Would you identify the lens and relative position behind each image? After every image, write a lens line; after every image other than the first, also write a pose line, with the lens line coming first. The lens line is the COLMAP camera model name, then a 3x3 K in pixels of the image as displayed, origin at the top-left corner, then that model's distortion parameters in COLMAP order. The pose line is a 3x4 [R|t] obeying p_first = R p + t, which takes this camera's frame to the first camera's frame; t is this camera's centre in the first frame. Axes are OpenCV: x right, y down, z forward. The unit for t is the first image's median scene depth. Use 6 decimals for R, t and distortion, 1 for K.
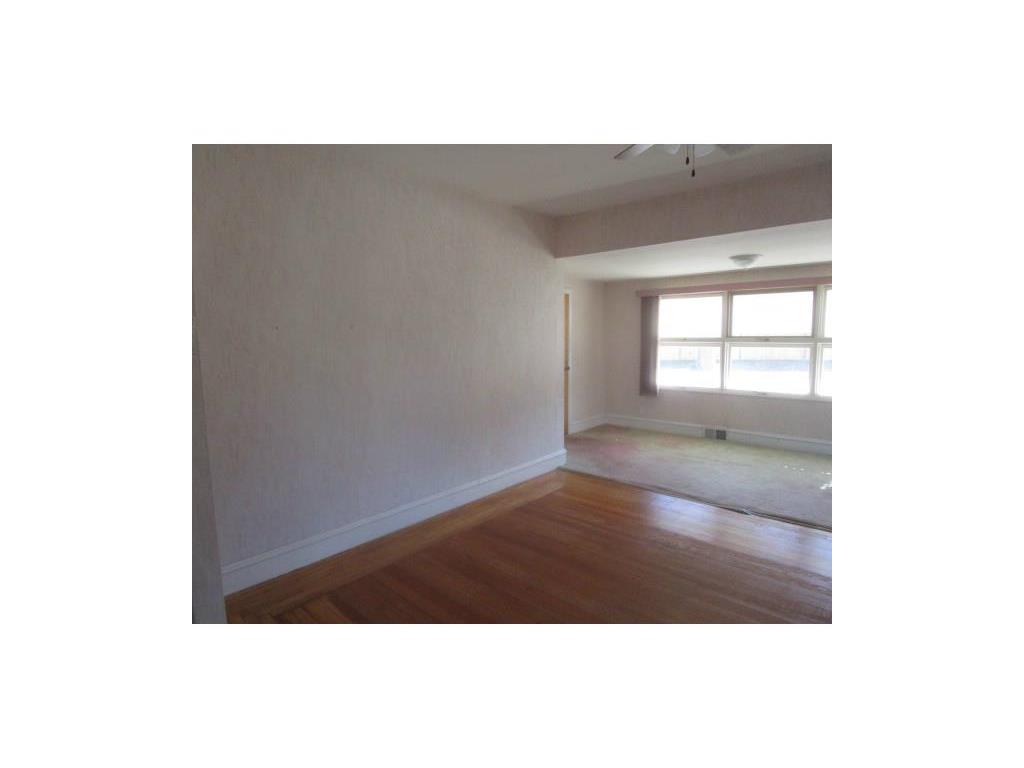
lens RADIAL K [[458.5, 0, 515.0], [0, 458.5, 379.6], [0, 0, 1]] dist [-0.014122, -0.000012]
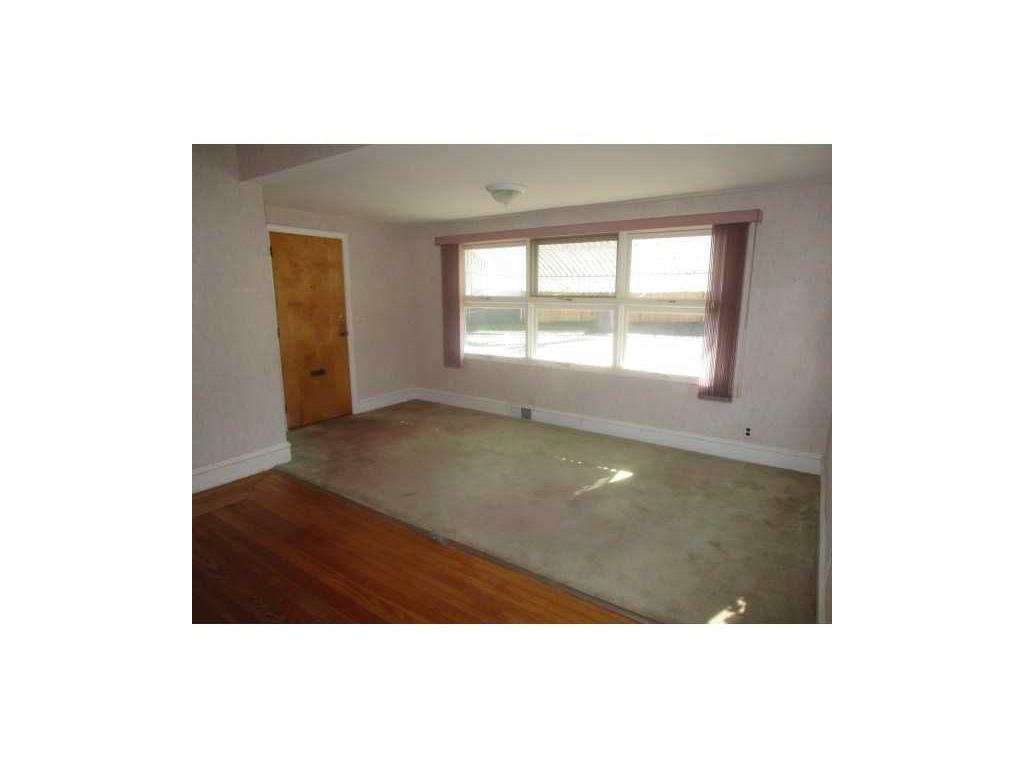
lens RADIAL K [[458.5, 0, 515.0], [0, 458.5, 379.6], [0, 0, 1]] dist [-0.014122, -0.000012]
pose [[0.993425, -0.009292, 0.114109, 0.337328], [-0.001208, 0.995794, 0.091609, -0.019701], [-0.114480, -0.091145, 0.989236, 0.175728]]
